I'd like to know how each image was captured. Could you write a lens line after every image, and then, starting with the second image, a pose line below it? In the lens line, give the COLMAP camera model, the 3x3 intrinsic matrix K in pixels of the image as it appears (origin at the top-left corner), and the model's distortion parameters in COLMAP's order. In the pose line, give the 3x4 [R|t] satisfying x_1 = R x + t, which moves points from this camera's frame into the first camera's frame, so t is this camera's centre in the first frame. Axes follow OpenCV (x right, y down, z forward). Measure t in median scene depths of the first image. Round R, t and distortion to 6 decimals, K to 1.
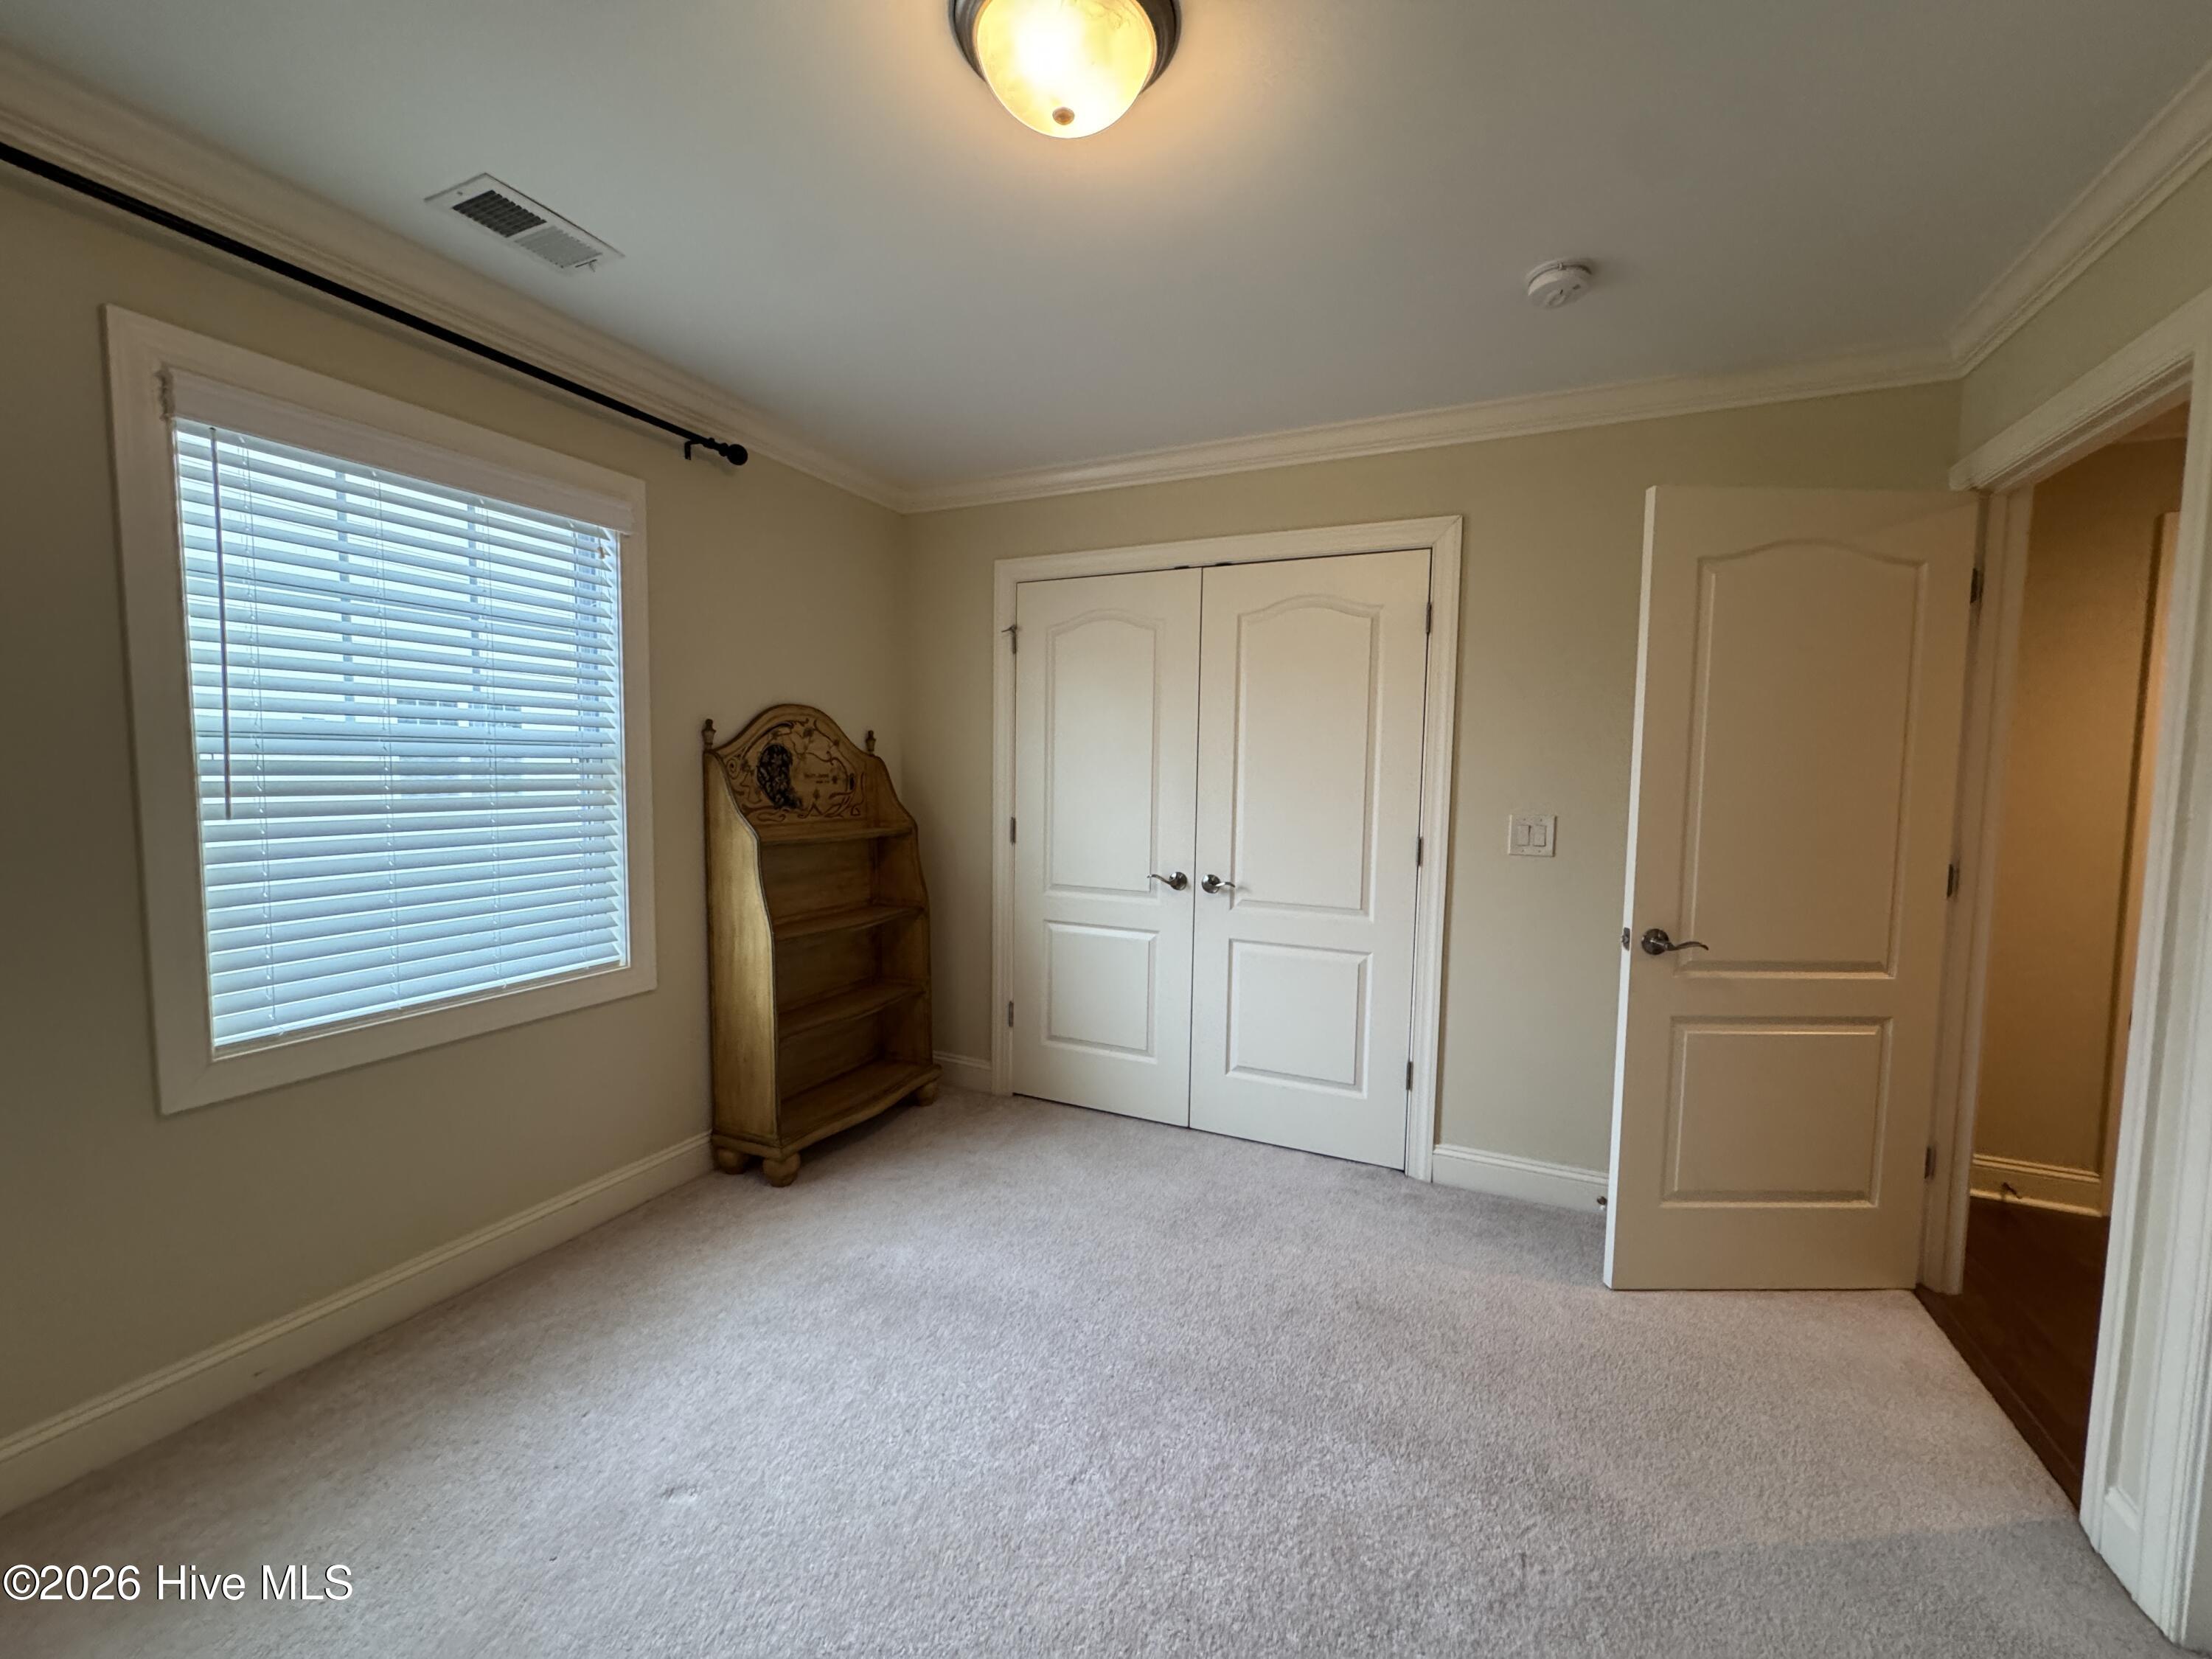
lens RADIAL K [[880.3, 0, 1106.6], [0, 880.3, 830.4], [0, 0, 1]] dist [-0.002216, -0.000013]
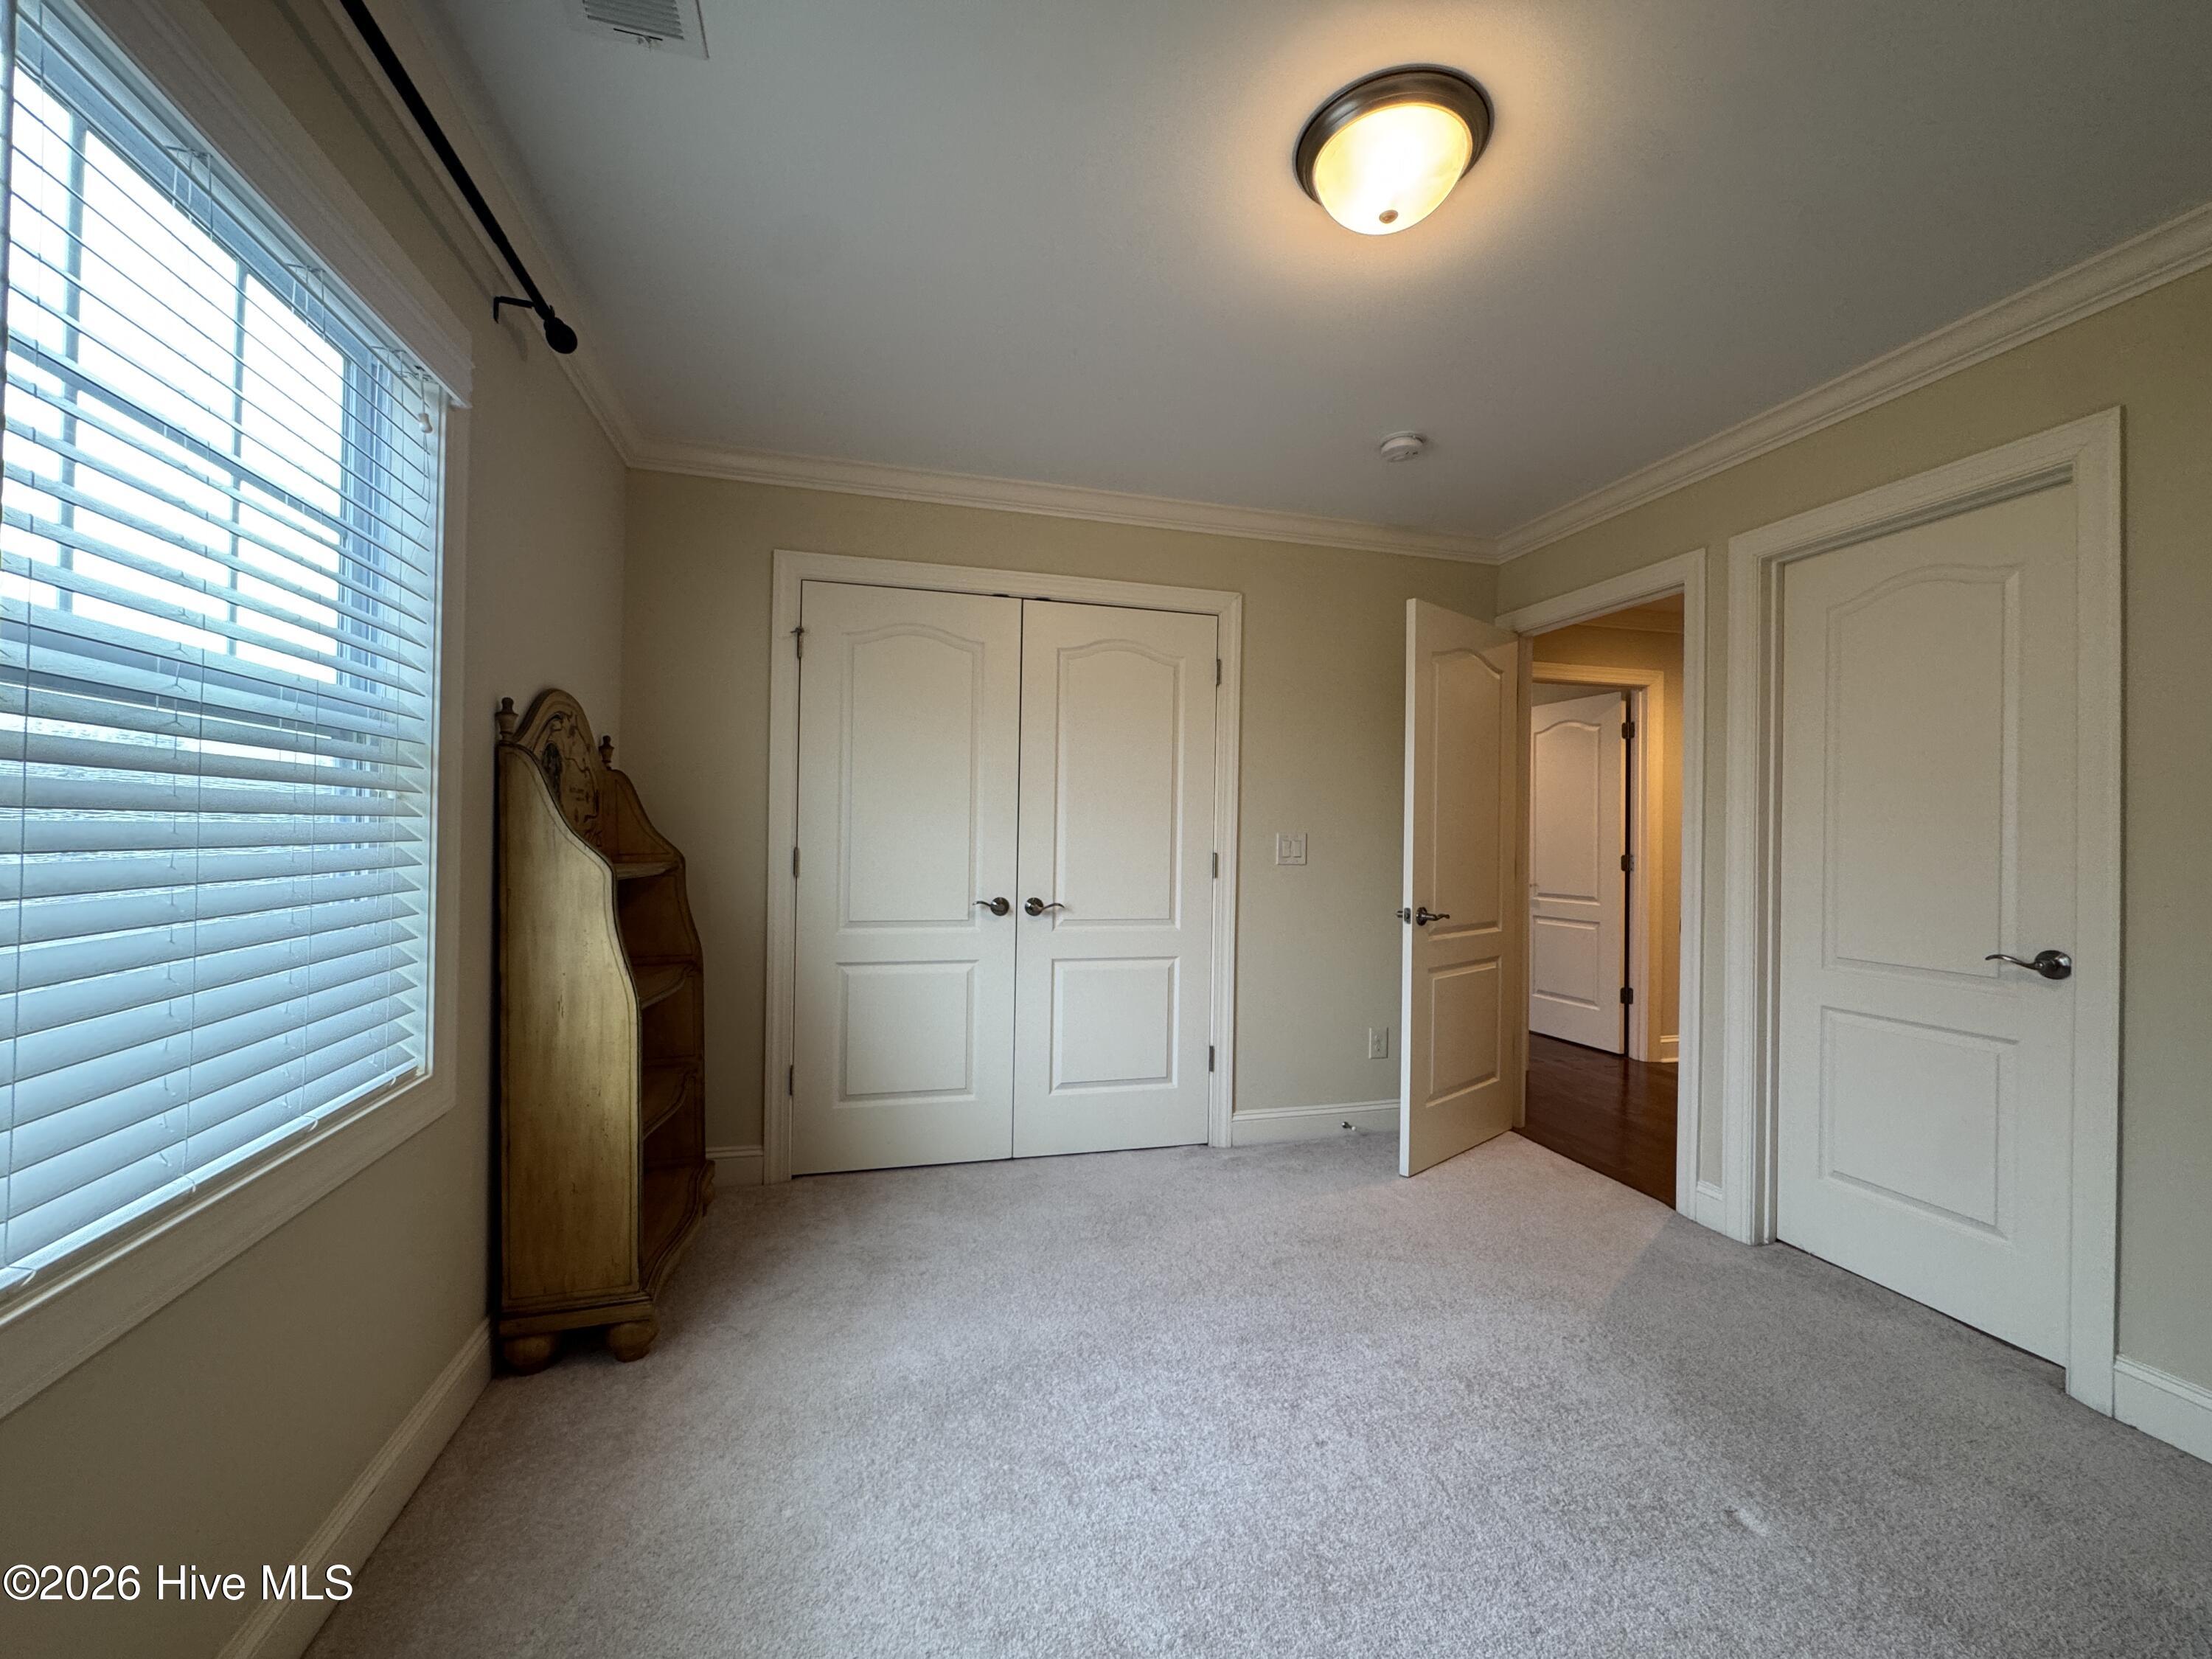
lens RADIAL K [[880.3, 0, 1106.7], [0, 880.3, 829.9], [0, 0, 1]] dist [-0.002216, -0.000013]
pose [[0.767274, -0.000894, 0.641318, -0.509276], [0.042631, 0.997858, -0.049613, 0.028532], [-0.639900, 0.065407, 0.765669, 0.176576]]
